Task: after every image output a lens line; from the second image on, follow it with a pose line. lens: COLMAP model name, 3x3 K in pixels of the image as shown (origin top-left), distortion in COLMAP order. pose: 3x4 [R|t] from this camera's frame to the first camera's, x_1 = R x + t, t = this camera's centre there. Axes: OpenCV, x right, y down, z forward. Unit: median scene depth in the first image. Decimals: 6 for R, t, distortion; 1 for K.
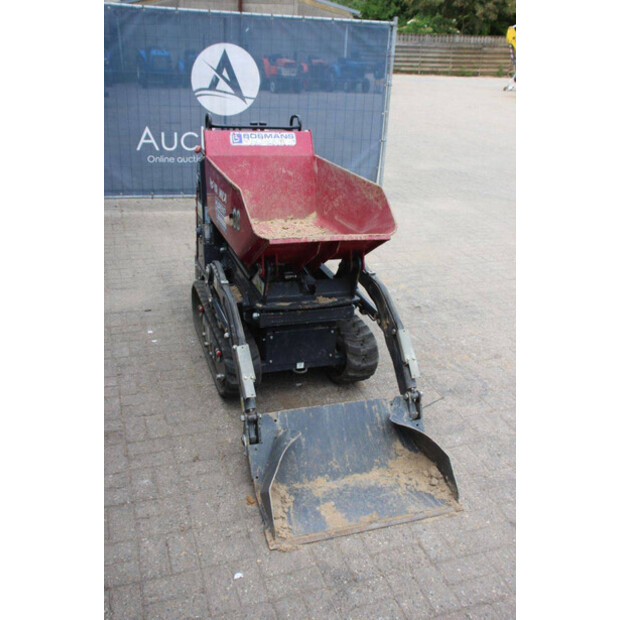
lens RADIAL K [[618.5, 0, 310.0], [0, 618.5, 310.0], [0, 0, 1]] dist [-0.126977, 0.261004]
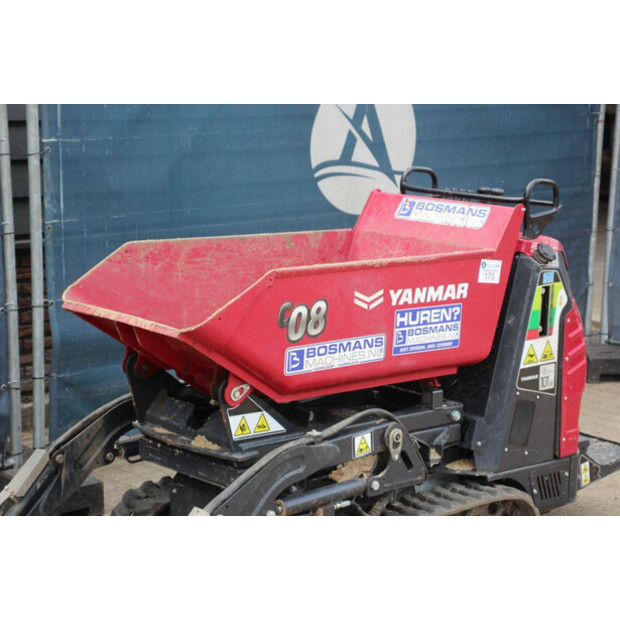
lens RADIAL K [[1468.8, 0, 310.0], [0, 1468.8, 310.0], [0, 0, 1]] dist [0.382265, 0.930869]
pose [[0.413744, 0.116714, -0.902881, 1.273965], [-0.361485, 0.931279, -0.045266, -0.103204], [0.835550, 0.345106, 0.427501, 0.399533]]
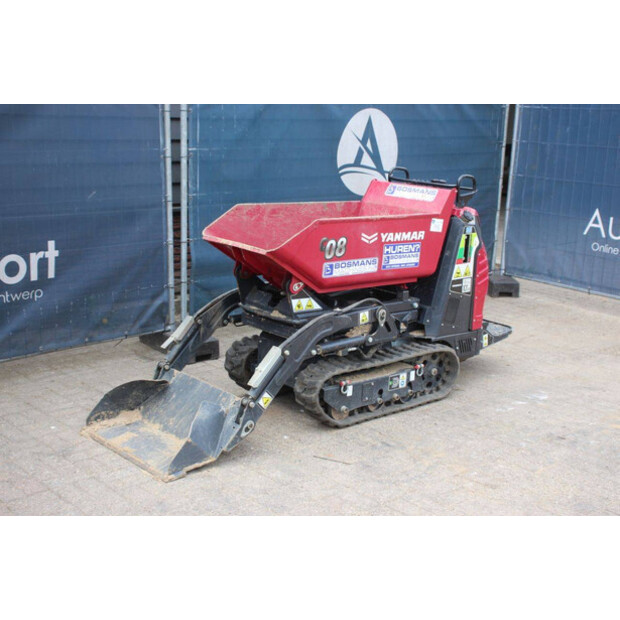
lens RADIAL K [[910.9, 0, 310.0], [0, 910.9, 310.0], [0, 0, 1]] dist [0.062290, 0.150914]
pose [[0.391921, 0.170863, -0.903993, 1.433126], [-0.382758, 0.923808, 0.008666, -0.056708], [0.836597, 0.342614, 0.427459, 0.326383]]
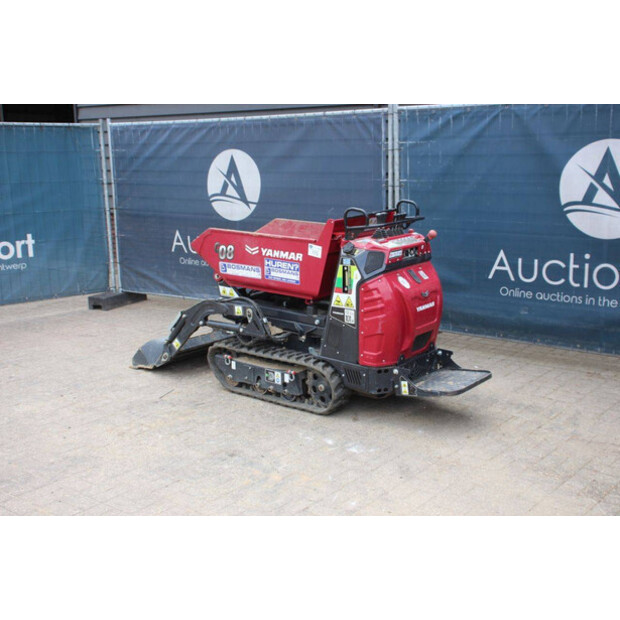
lens RADIAL K [[795.1, 0, 310.0], [0, 795.1, 310.0], [0, 0, 1]] dist [0.027478, 0.066316]
pose [[-0.849644, 0.083936, -0.520633, 0.838484], [-0.229279, 0.830266, 0.508026, -0.963471], [0.474906, 0.551012, -0.686186, 2.295478]]
